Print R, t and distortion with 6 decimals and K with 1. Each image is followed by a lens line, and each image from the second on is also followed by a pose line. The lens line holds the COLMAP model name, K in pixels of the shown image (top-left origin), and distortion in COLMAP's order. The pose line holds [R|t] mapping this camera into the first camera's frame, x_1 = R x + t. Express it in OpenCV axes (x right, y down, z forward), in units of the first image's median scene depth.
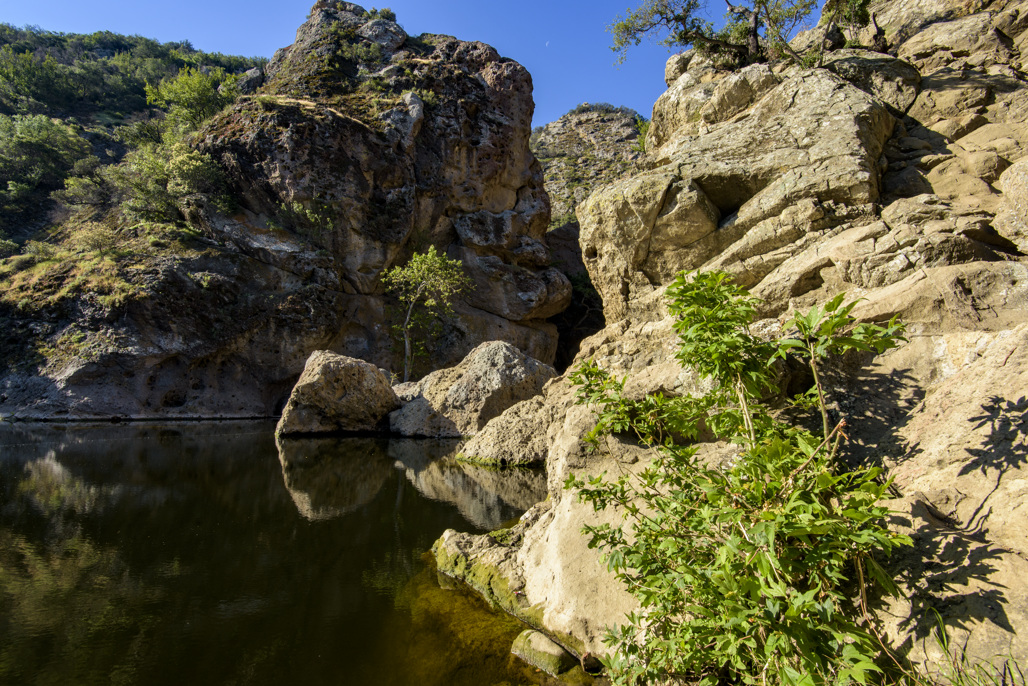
lens RADIAL K [[445.9, 0, 512.8], [0, 445.9, 335.8], [0, 0, 1]] dist [0.017052, -0.000633]
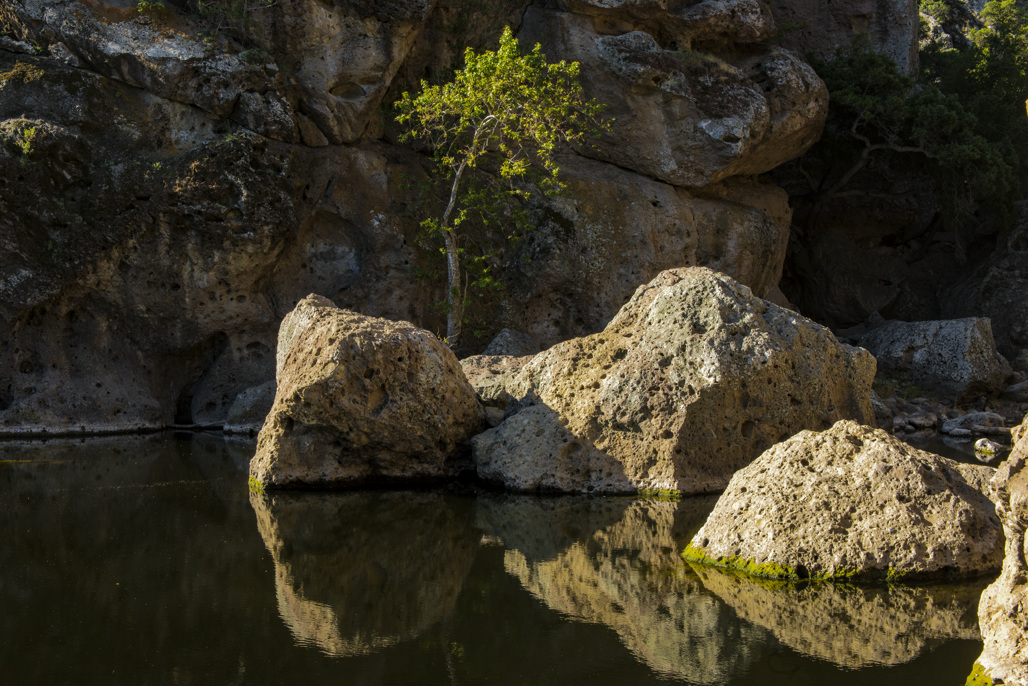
lens RADIAL K [[1079.6, 0, 513.9], [0, 1079.6, 346.5], [0, 0, 1]] dist [-0.010382, 0.000000]
pose [[0.989978, -0.016558, -0.140245, -0.070913], [0.033535, 0.992260, 0.119566, -0.049205], [0.137180, -0.123071, 0.982871, -0.073891]]
